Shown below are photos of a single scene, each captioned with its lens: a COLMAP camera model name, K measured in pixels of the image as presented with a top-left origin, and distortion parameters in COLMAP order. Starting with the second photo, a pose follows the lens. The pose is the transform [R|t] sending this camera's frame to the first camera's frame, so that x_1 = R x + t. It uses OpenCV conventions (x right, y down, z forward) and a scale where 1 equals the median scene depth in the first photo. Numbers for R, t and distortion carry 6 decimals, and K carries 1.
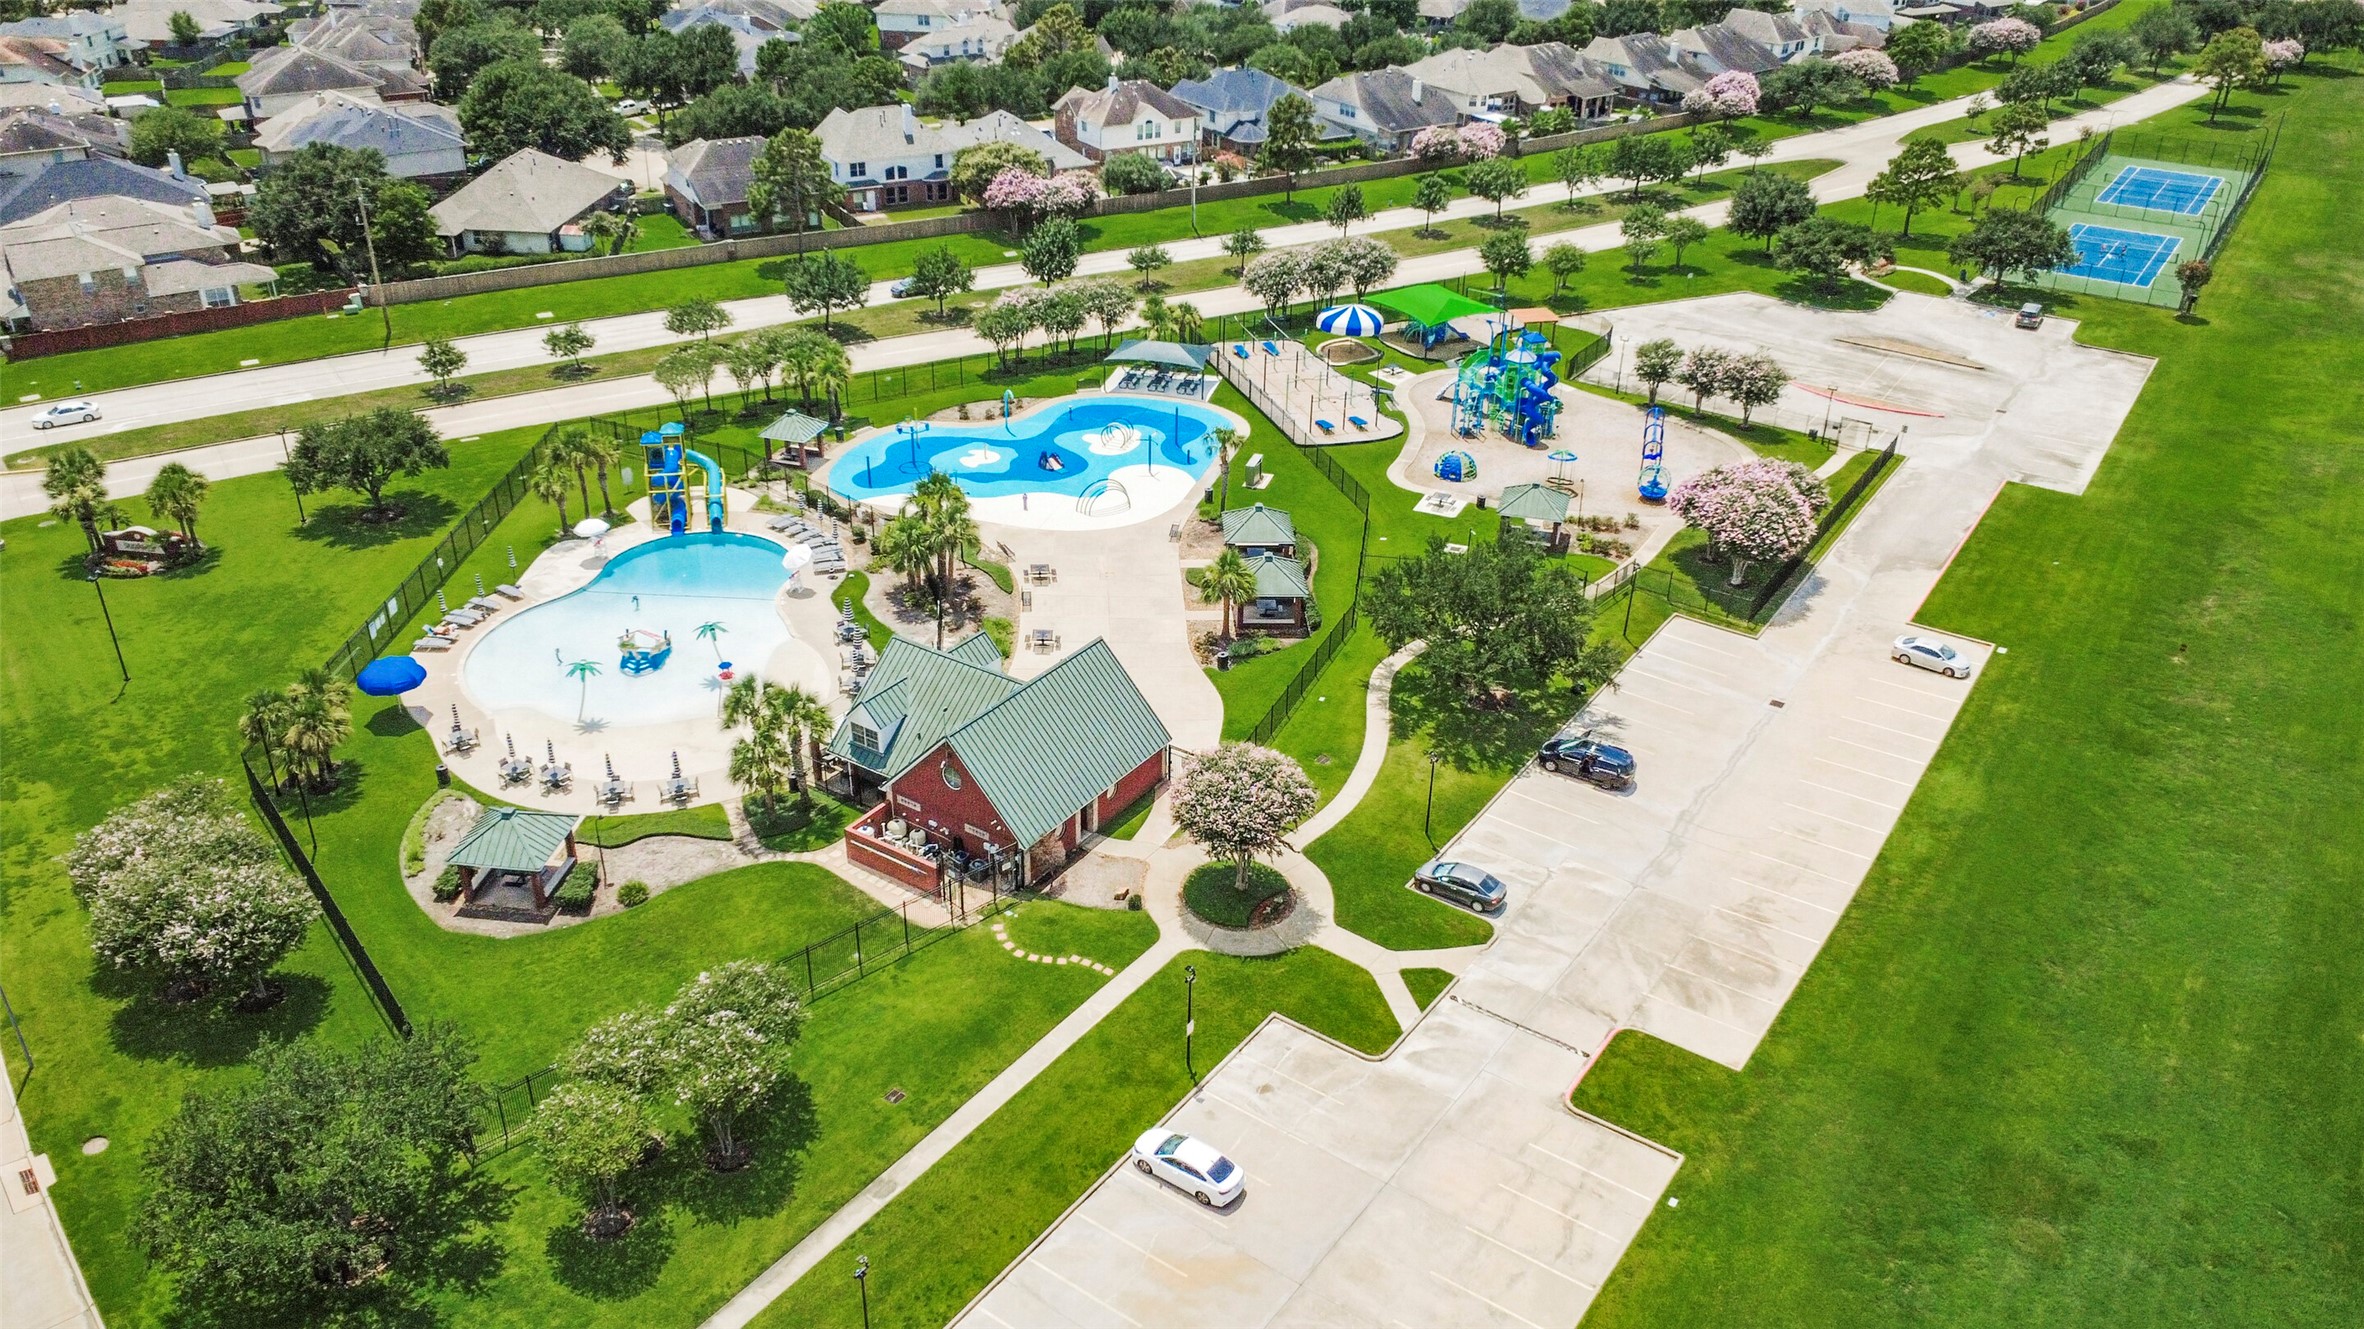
lens RADIAL K [[1750.7, 0, 1182.0], [0, 1750.7, 664.5], [0, 0, 1]] dist [0.001873, -0.001825]
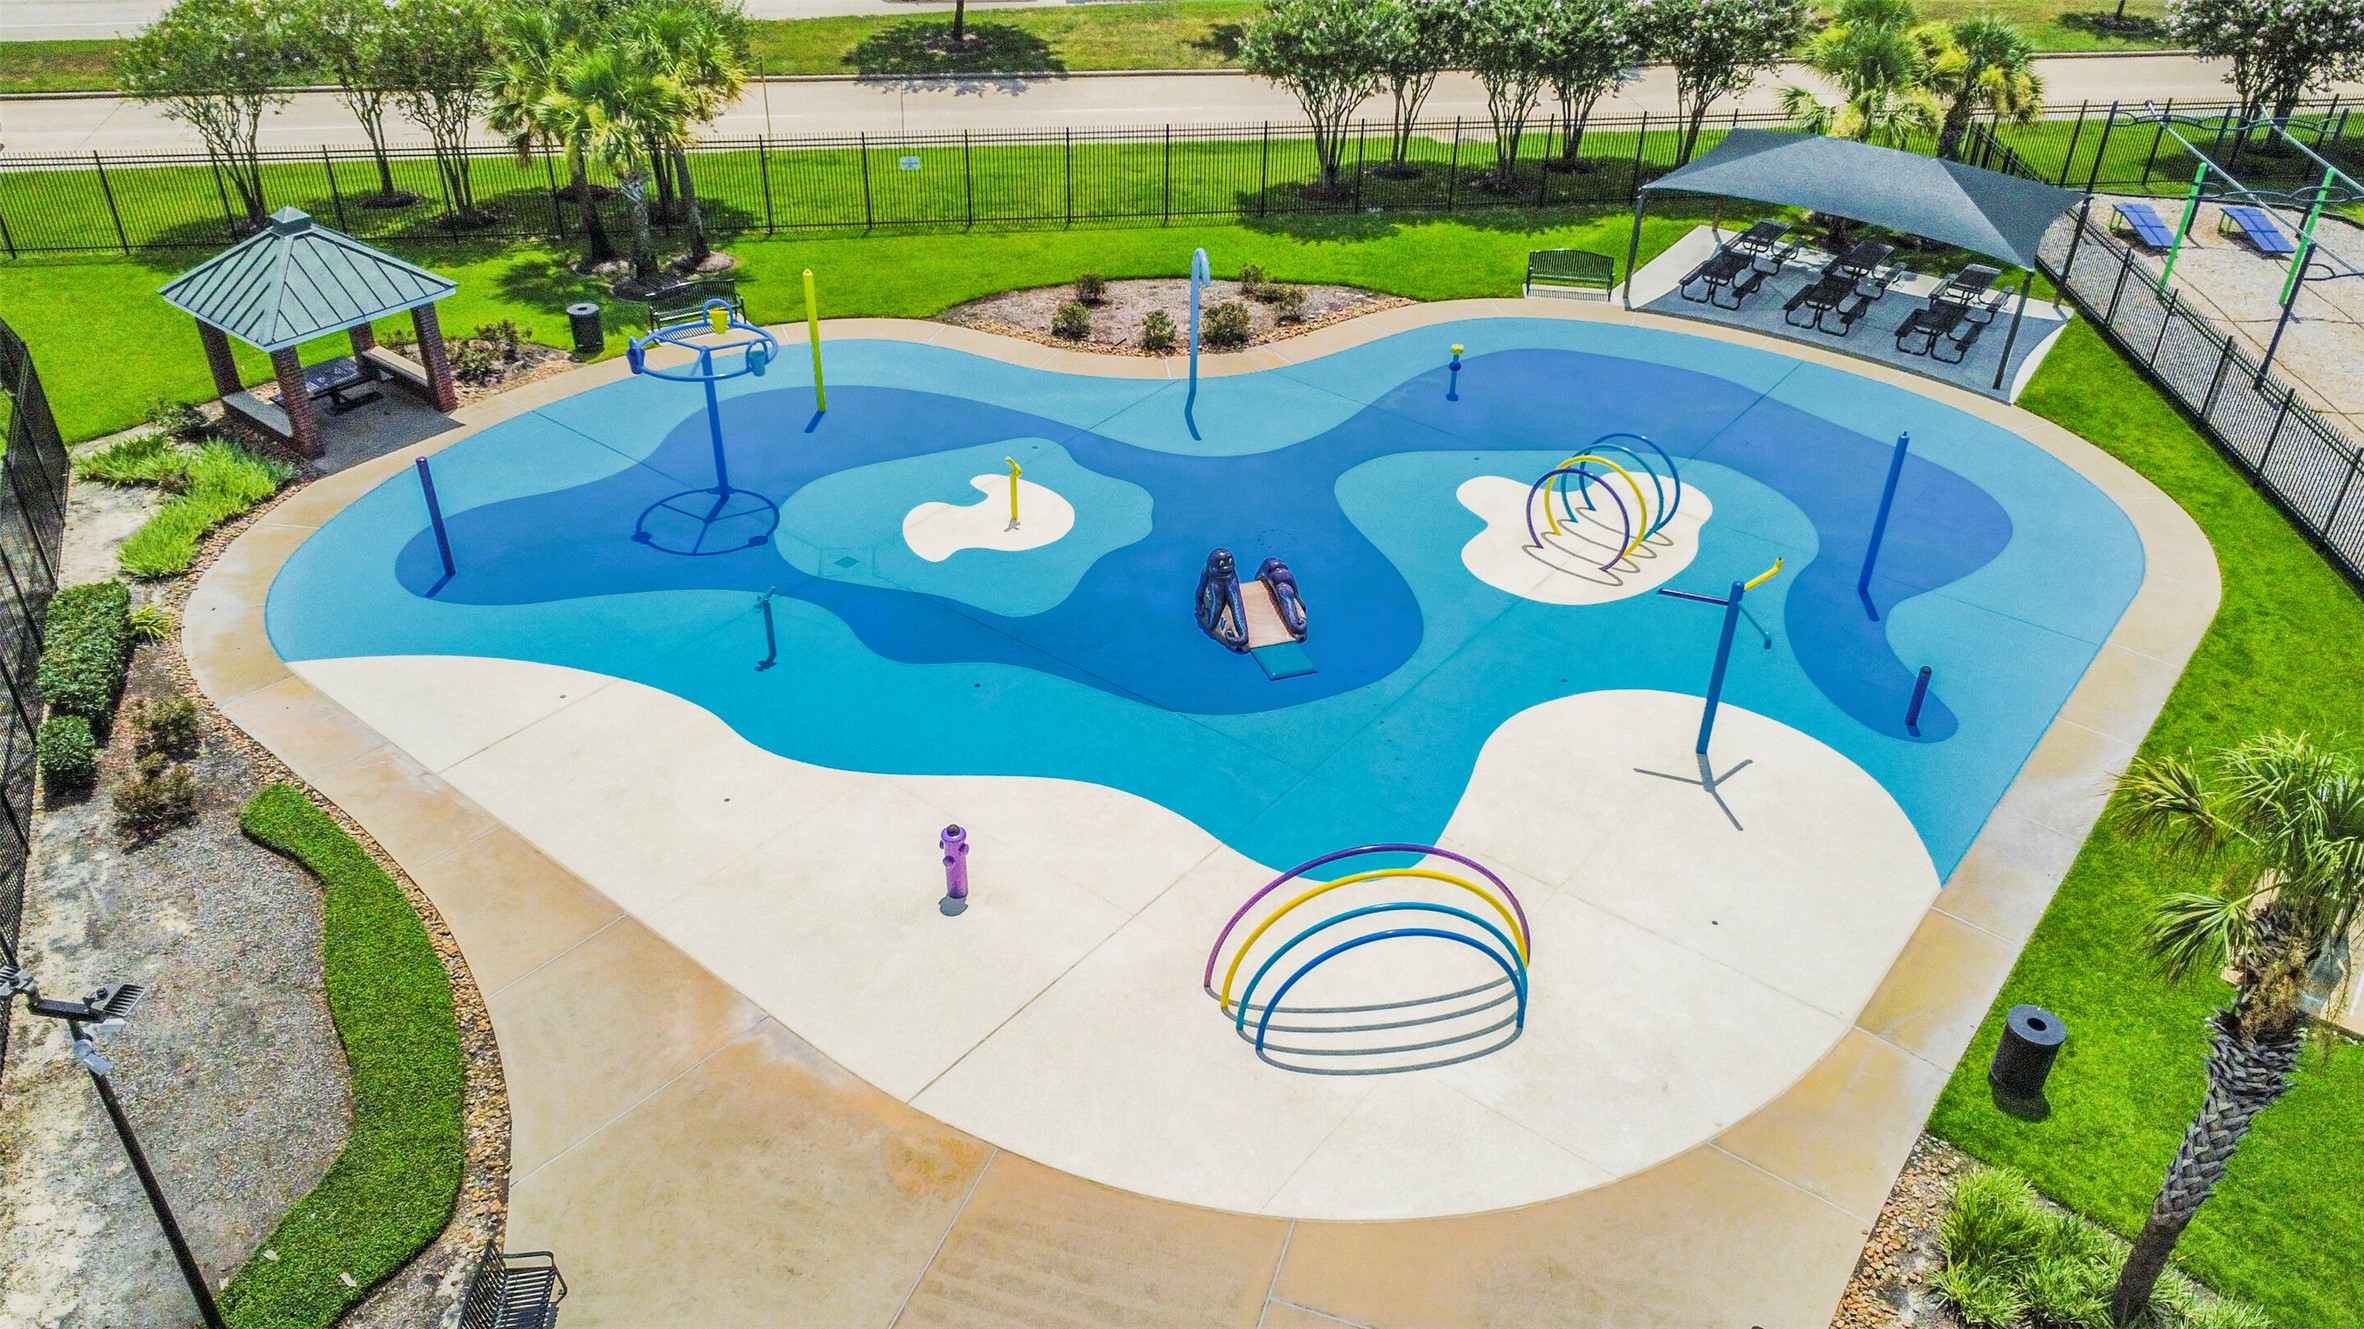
lens RADIAL K [[1750.7, 0, 1182.0], [0, 1750.7, 664.5], [0, 0, 1]] dist [0.001873, -0.001825]
pose [[0.932752, 0.201084, -0.299230, -0.014230], [-0.177297, 0.978548, 0.104922, -0.115979], [0.313909, -0.044813, 0.948395, 0.707367]]
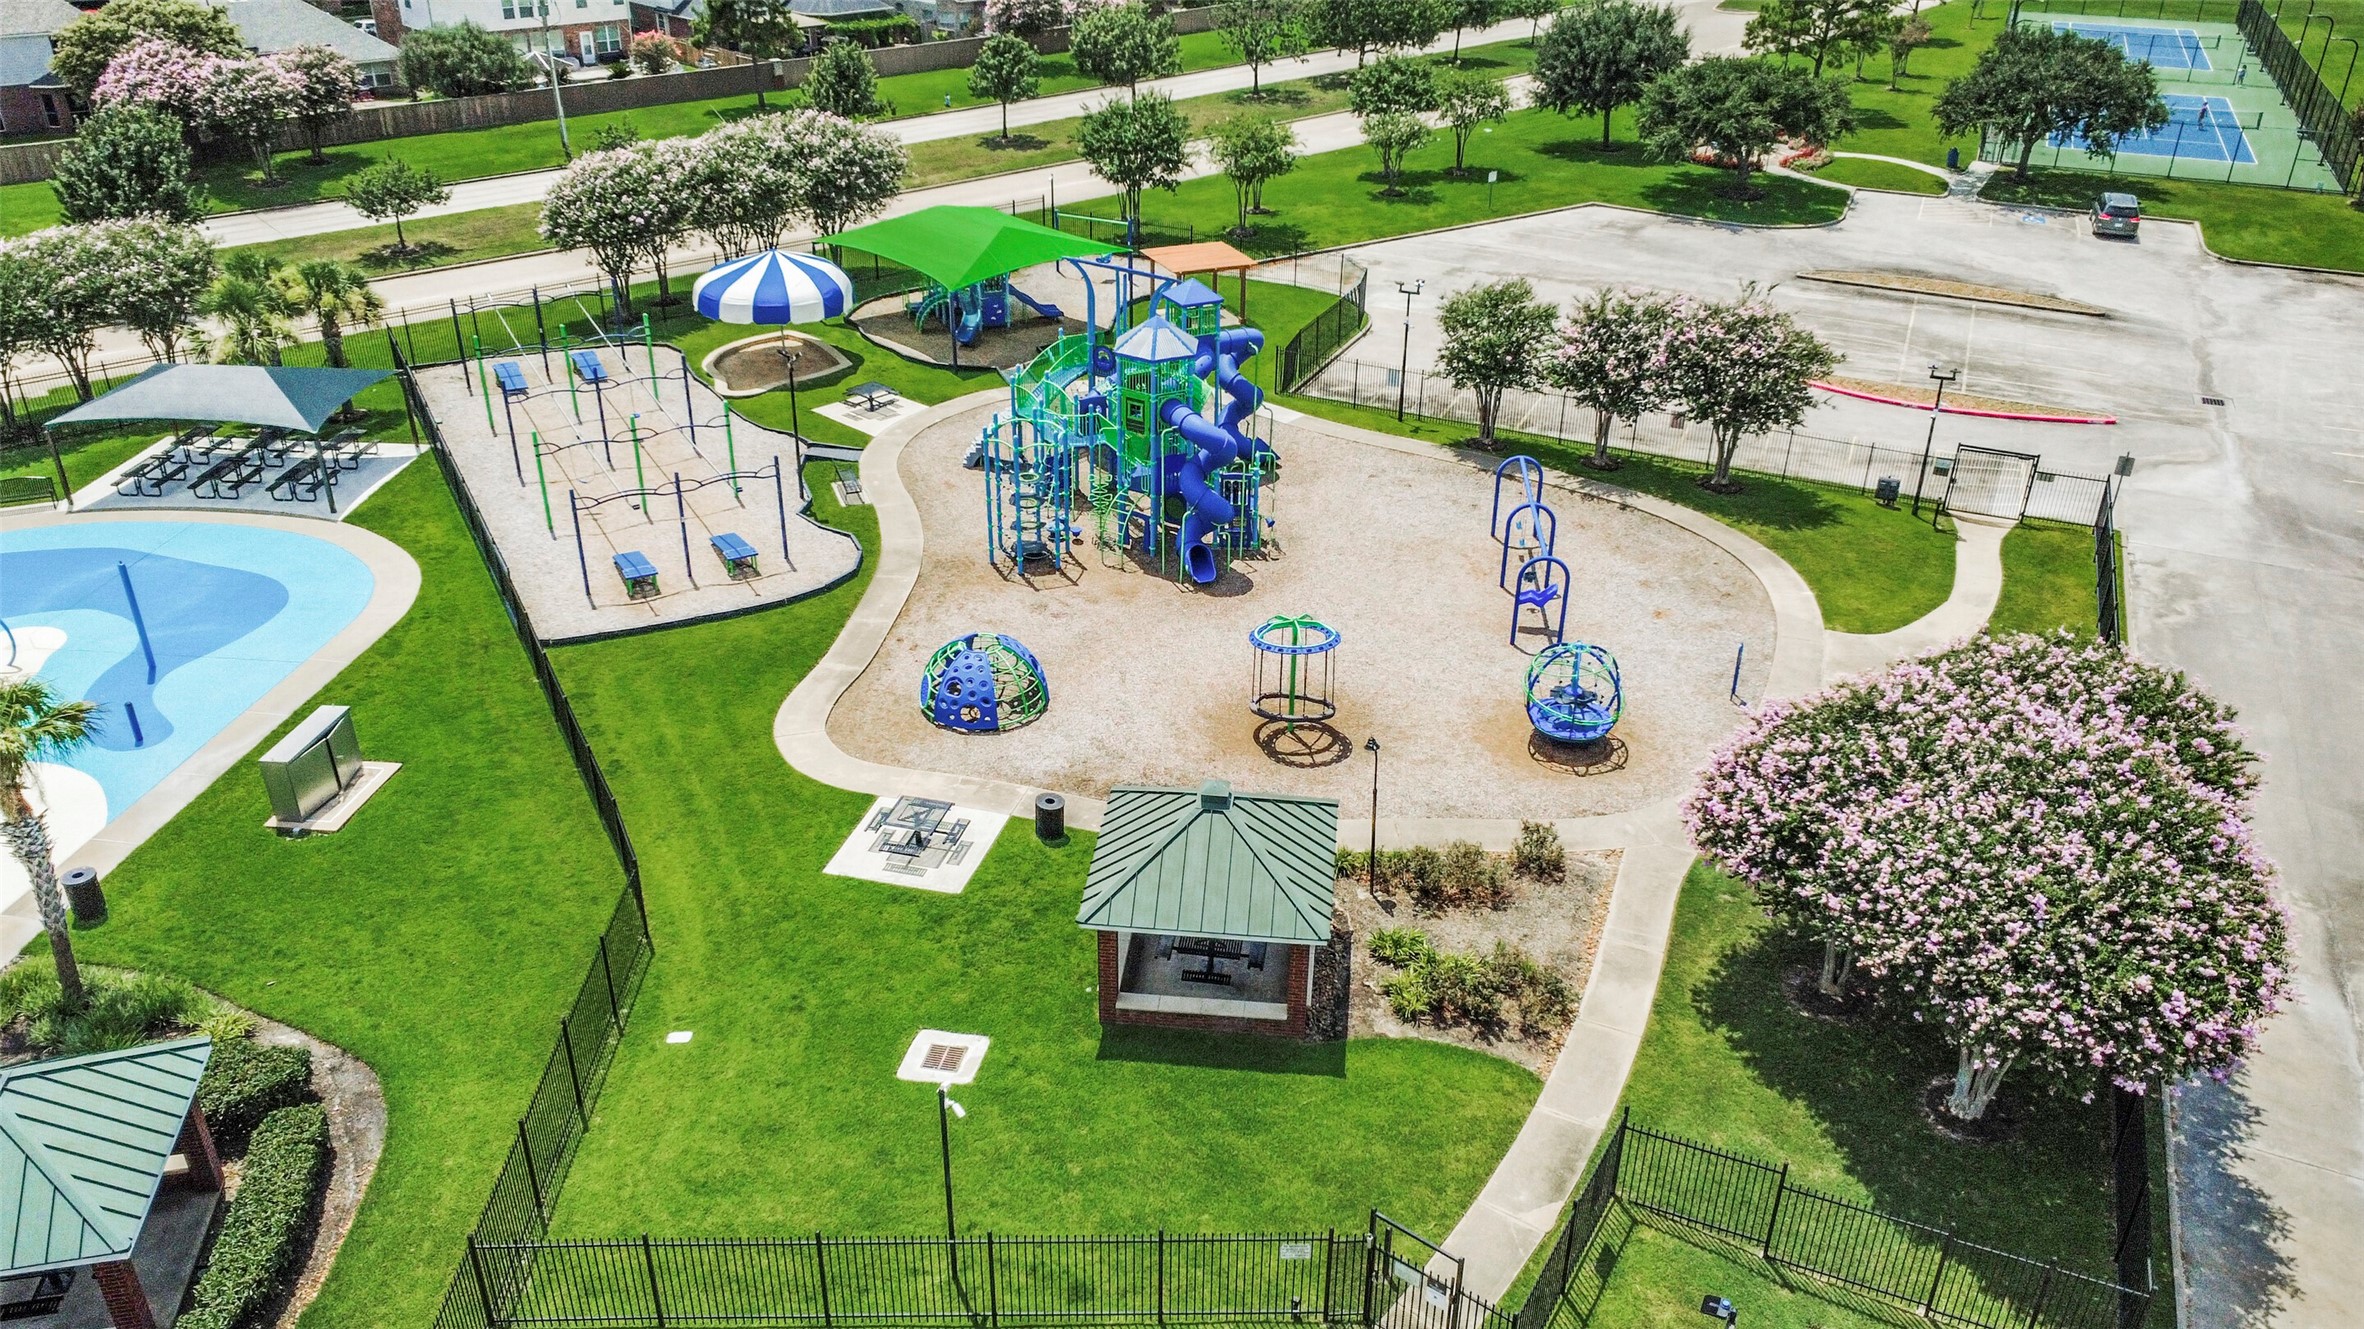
lens RADIAL K [[1750.7, 0, 1182.0], [0, 1750.7, 664.5], [0, 0, 1]] dist [0.001873, -0.001825]
pose [[0.984687, -0.088454, 0.150227, 0.128900], [0.089932, 0.995943, -0.003061, -0.100379], [-0.149347, 0.016524, 0.988647, 0.596686]]
